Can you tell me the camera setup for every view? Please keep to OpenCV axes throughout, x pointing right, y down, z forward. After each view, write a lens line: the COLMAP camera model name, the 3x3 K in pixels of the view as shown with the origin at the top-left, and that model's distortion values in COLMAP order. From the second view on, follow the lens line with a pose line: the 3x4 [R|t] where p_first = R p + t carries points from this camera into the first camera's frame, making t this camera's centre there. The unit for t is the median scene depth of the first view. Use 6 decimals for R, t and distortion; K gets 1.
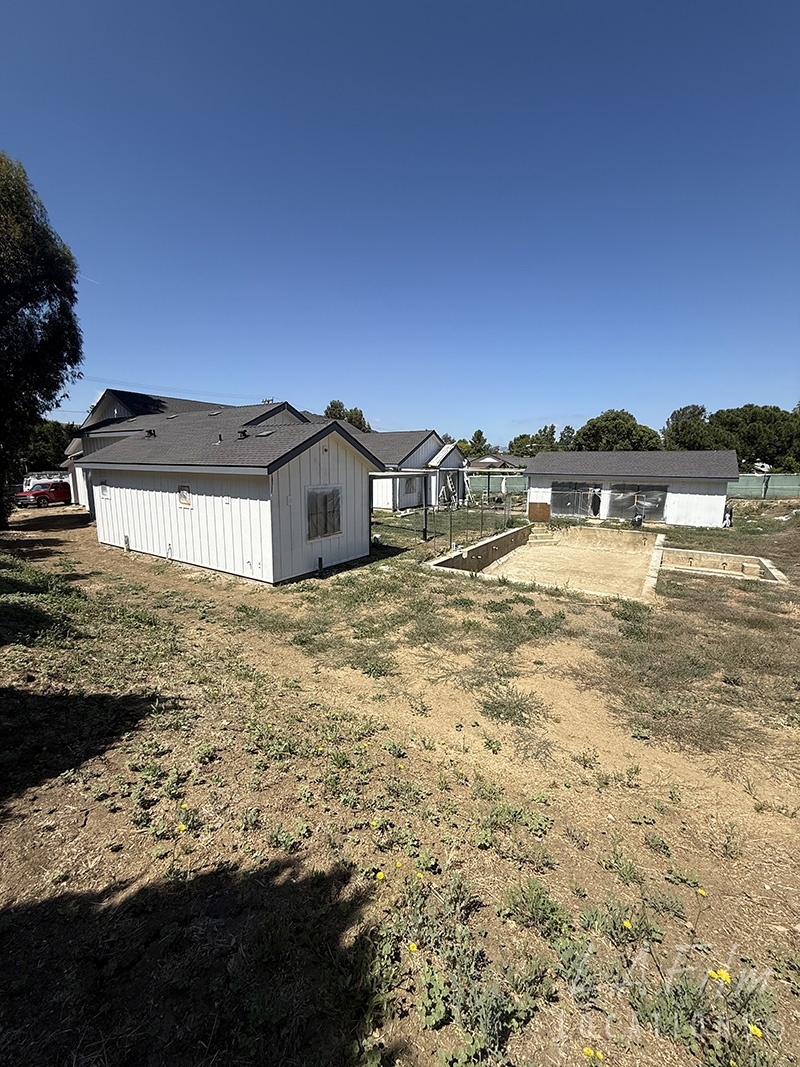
lens RADIAL K [[435.2, 0, 403.0], [0, 435.2, 533.6], [0, 0, 1]] dist [-0.000813, -0.000020]
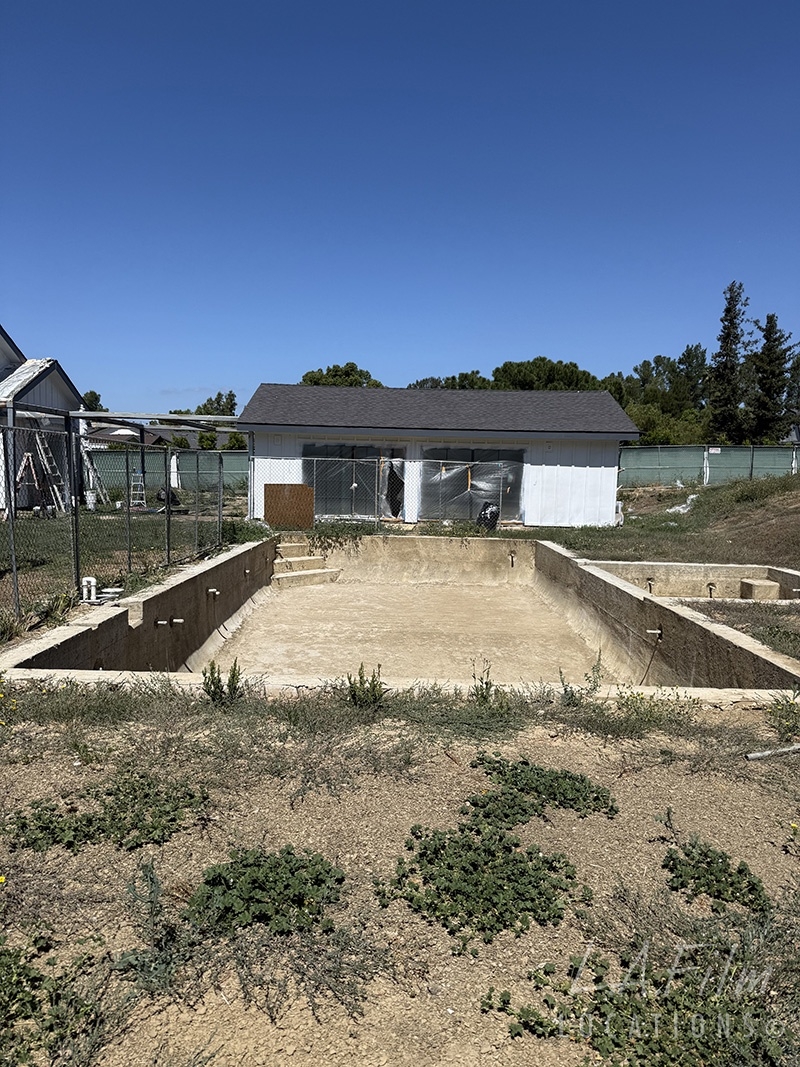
lens RADIAL K [[750.8, 0, 403.7], [0, 750.8, 531.7], [0, 0, 1]] dist [0.036369, -0.003098]
pose [[0.845226, -0.031337, 0.533489, 0.021285], [0.072797, 0.995725, -0.056846, 0.026328], [-0.529428, 0.086884, 0.843894, 0.365104]]
